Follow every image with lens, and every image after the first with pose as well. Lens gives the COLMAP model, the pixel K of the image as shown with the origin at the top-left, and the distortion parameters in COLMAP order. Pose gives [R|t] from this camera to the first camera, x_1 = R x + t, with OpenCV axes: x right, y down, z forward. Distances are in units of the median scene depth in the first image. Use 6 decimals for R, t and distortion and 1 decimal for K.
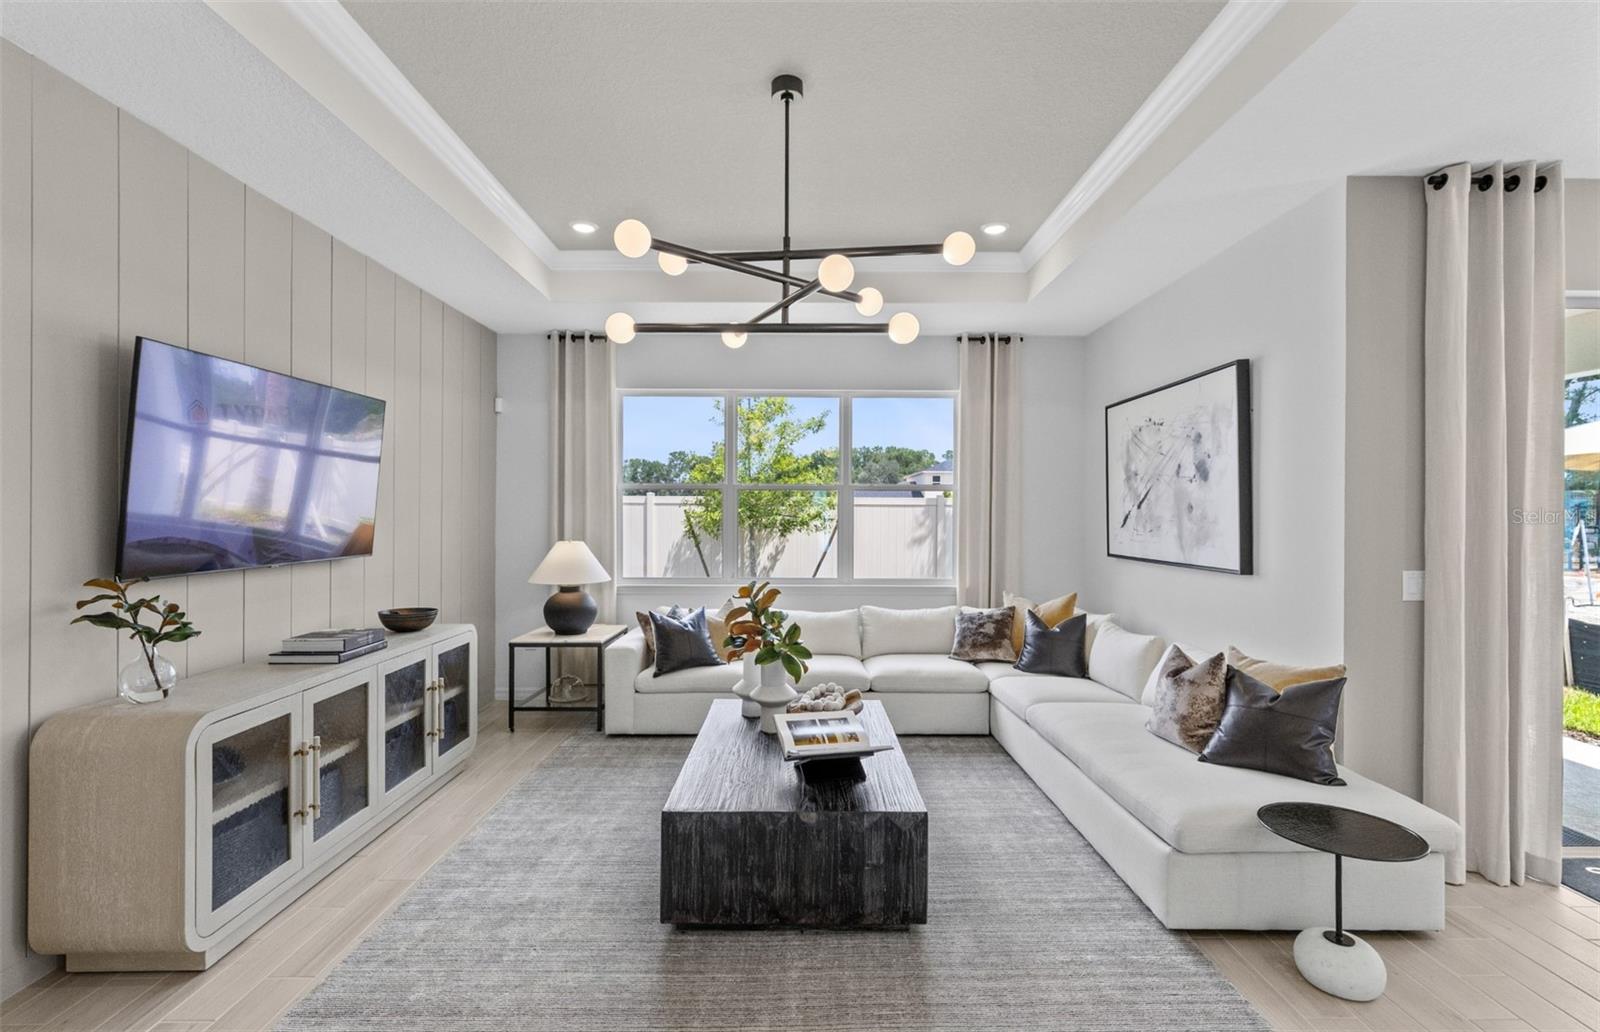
lens RADIAL K [[738.8, 0, 800.0], [0, 738.8, 516.0], [0, 0, 1]] dist [-0.012504, -0.000265]
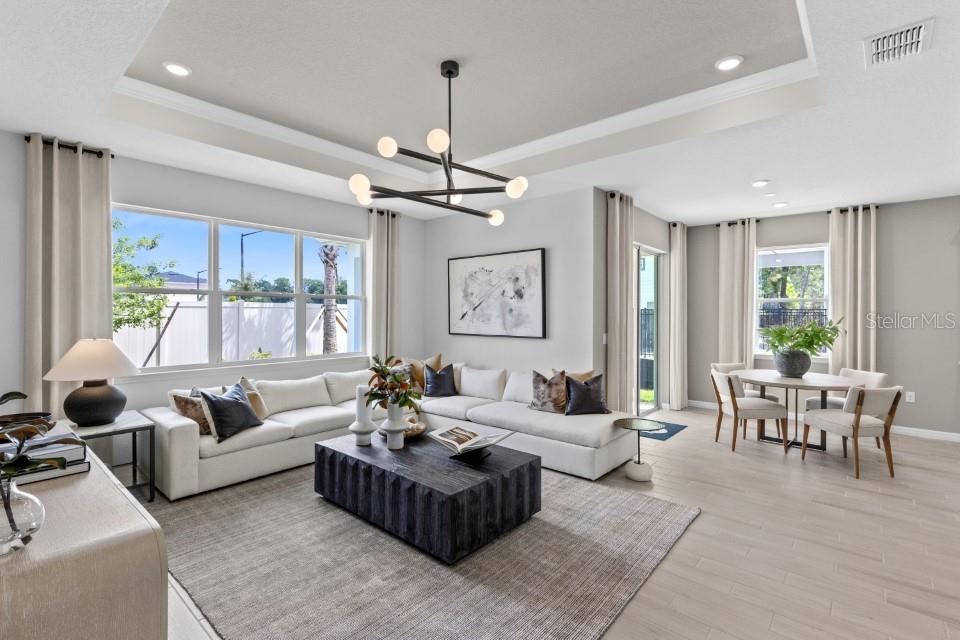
lens RADIAL K [[447.3, 0, 482.0], [0, 447.3, 313.4], [0, 0, 1]] dist [-0.000973, 0.000069]
pose [[0.656948, -0.001138, 0.753935, -0.563077], [0.003156, 0.999994, -0.001240, -0.000553], [-0.753929, 0.003194, 0.656948, 0.184810]]
